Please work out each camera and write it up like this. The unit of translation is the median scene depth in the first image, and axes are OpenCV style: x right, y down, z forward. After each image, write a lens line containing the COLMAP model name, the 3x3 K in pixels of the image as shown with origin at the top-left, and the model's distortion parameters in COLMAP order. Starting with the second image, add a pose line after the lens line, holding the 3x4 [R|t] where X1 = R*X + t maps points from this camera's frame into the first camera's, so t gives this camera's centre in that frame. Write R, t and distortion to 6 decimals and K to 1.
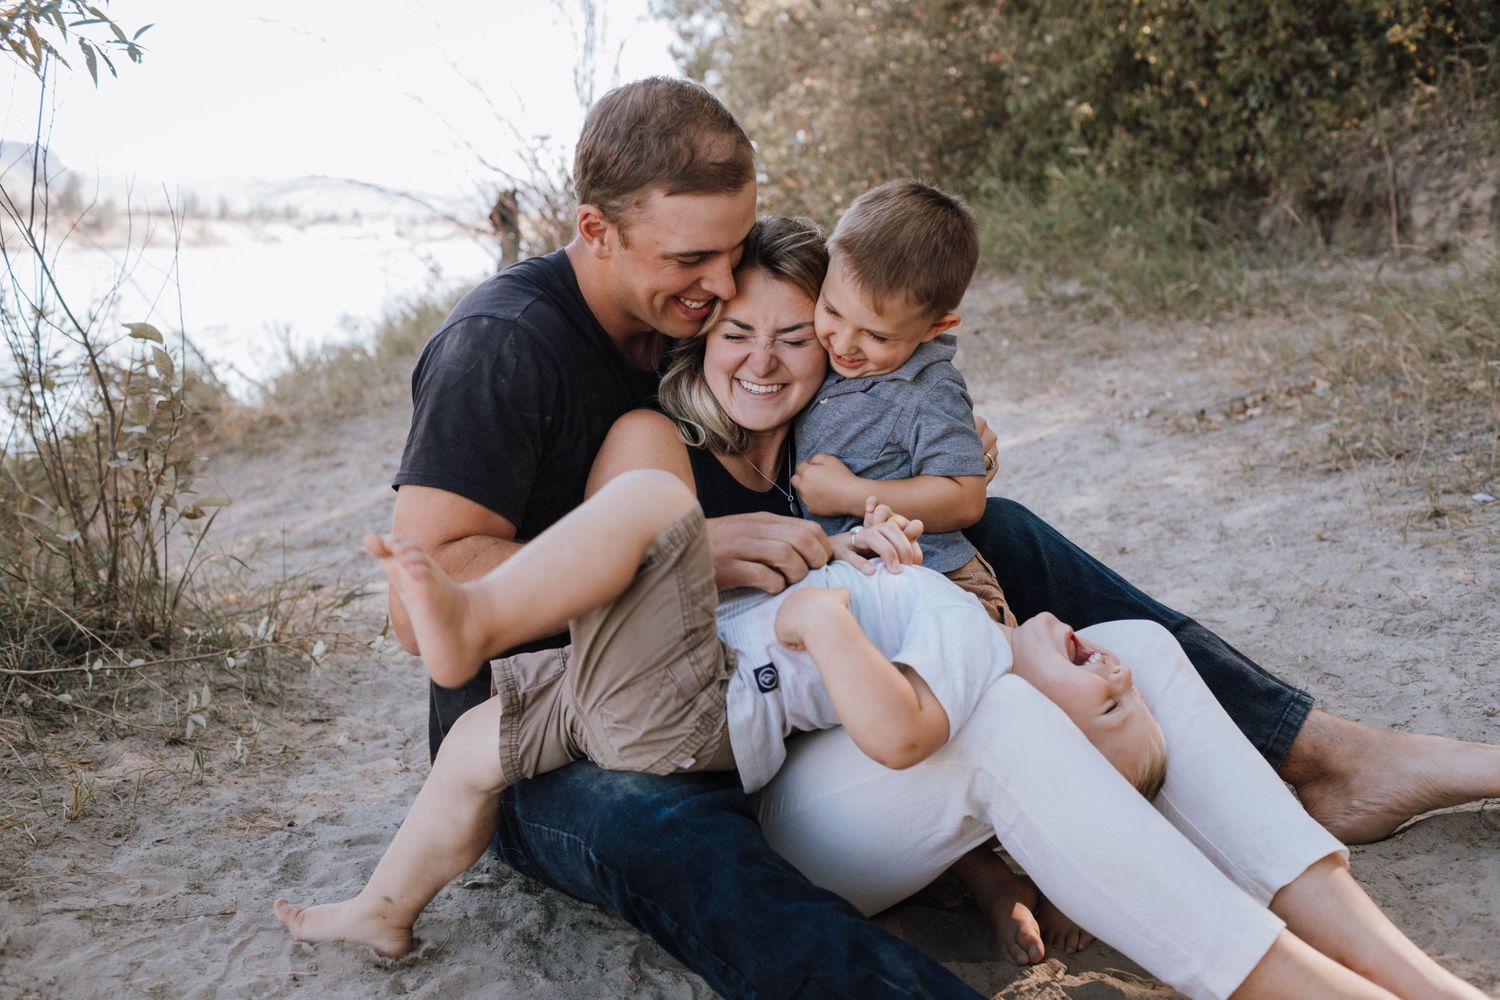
lens RADIAL K [[1489.1, 0, 750.0], [0, 1489.1, 500.0], [0, 0, 1]] dist [0.014393, 0.002823]
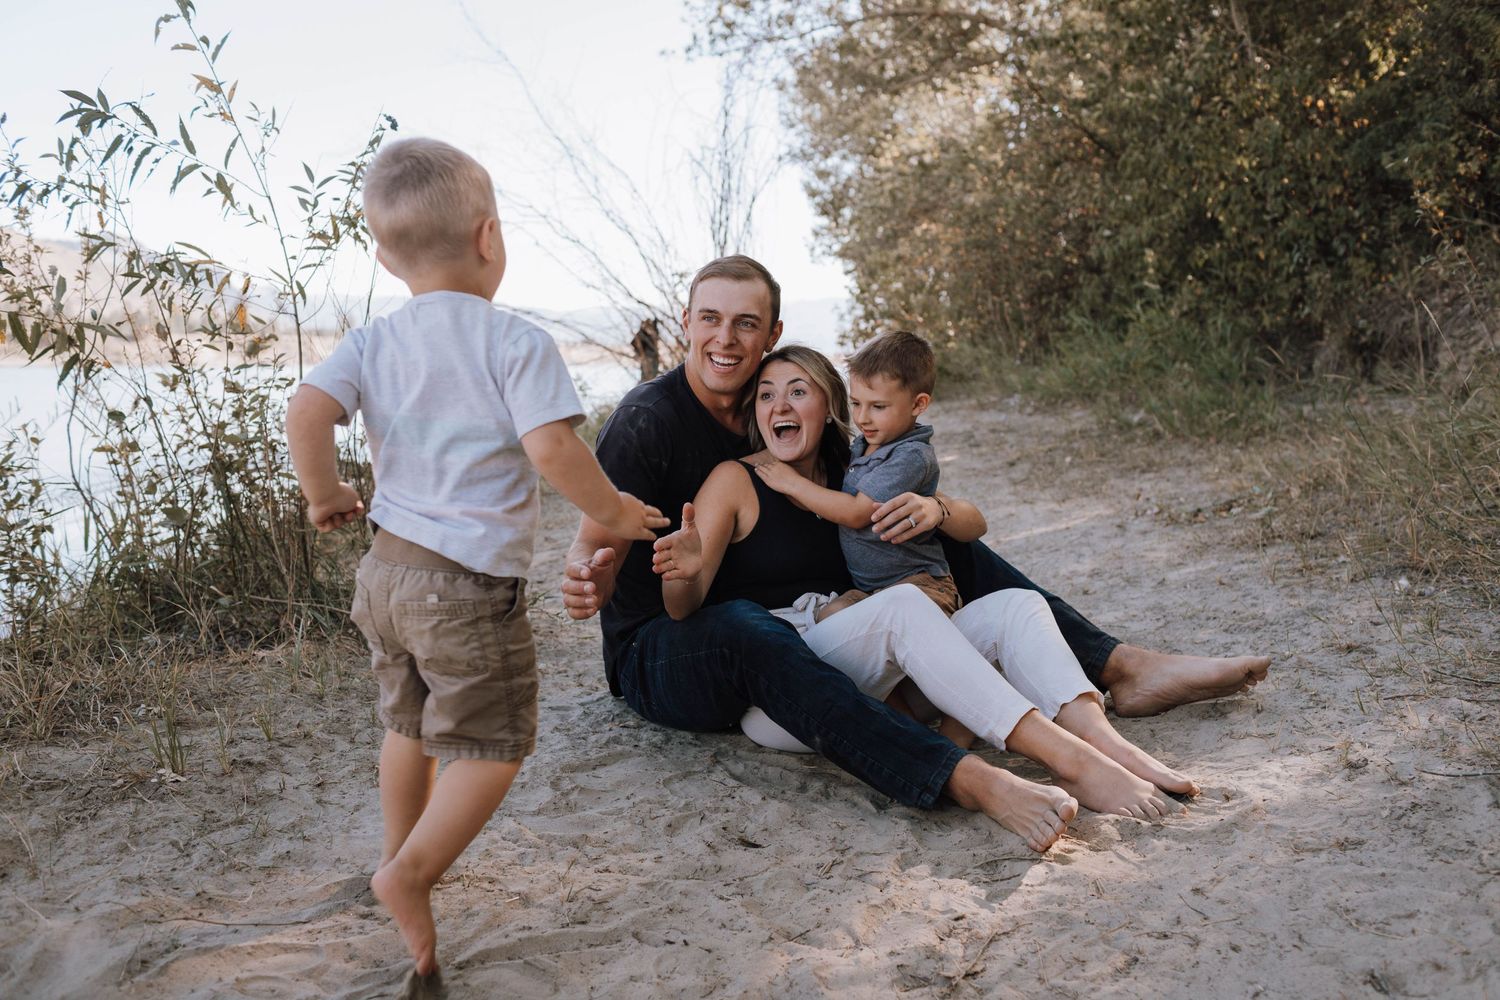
lens RADIAL K [[1488.1, 0, 748.7], [0, 1488.1, 503.7], [0, 0, 1]] dist [0.015495, -0.002620]
pose [[0.995816, 0.030378, -0.086182, 0.036271], [-0.037369, 0.996037, -0.080704, 0.049507], [0.083389, 0.083587, 0.993005, -0.265127]]
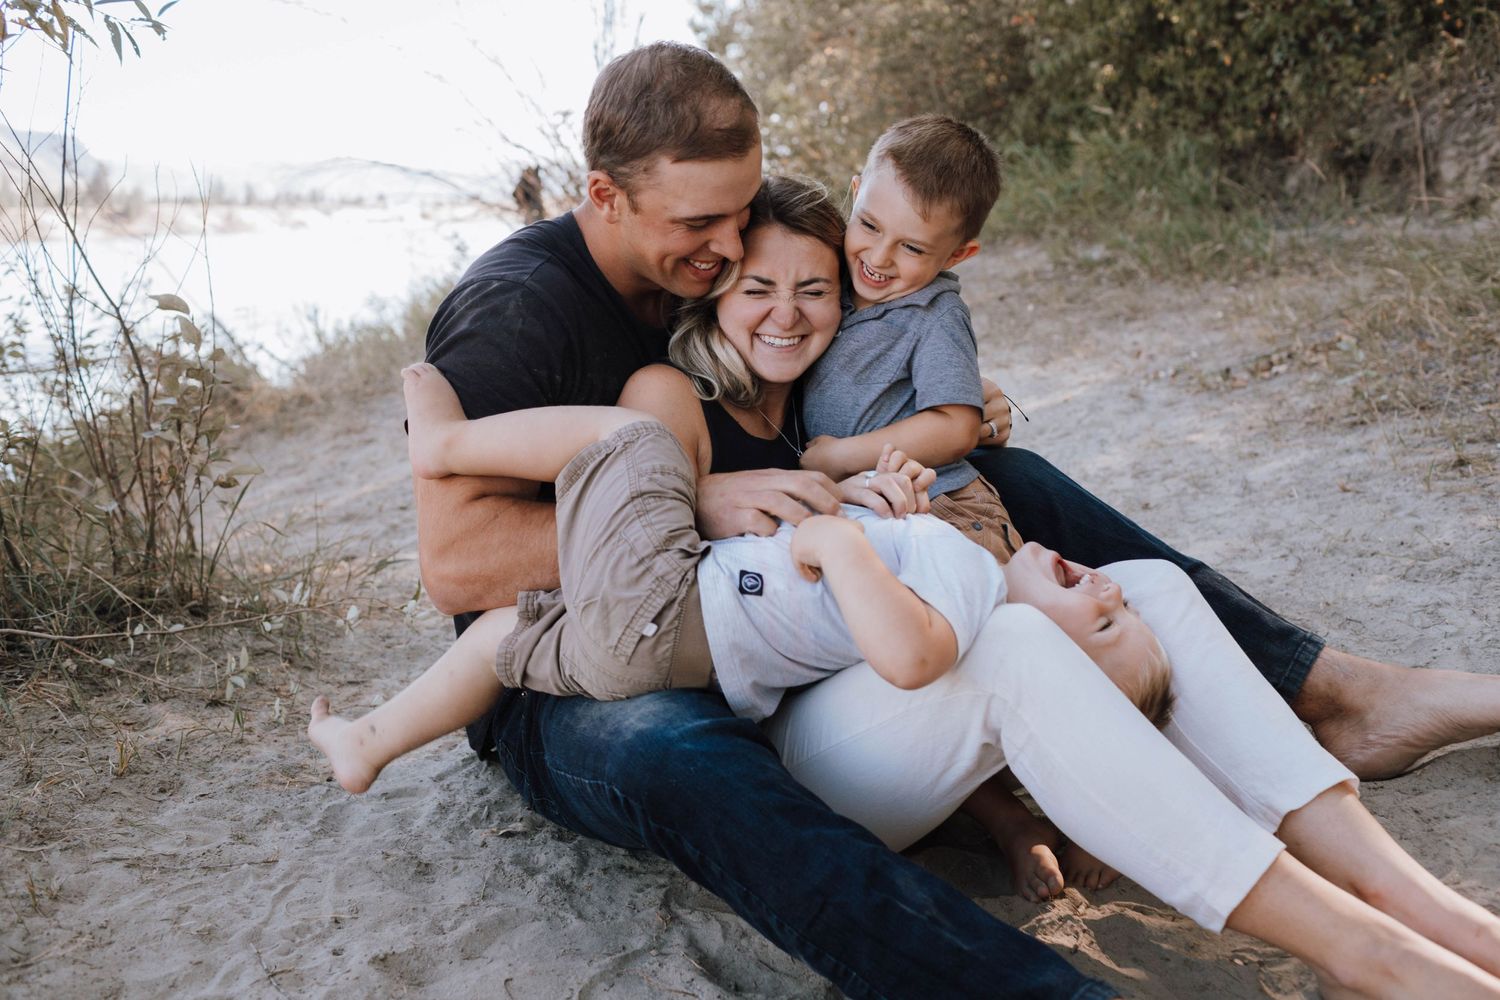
lens RADIAL K [[1488.1, 0, 748.7], [0, 1488.1, 503.7], [0, 0, 1]] dist [0.015495, -0.002620]
pose [[0.999620, -0.017956, -0.020920, 0.002120], [0.018349, 0.999656, 0.018761, 0.005571], [0.020576, -0.019138, 0.999605, -0.005948]]
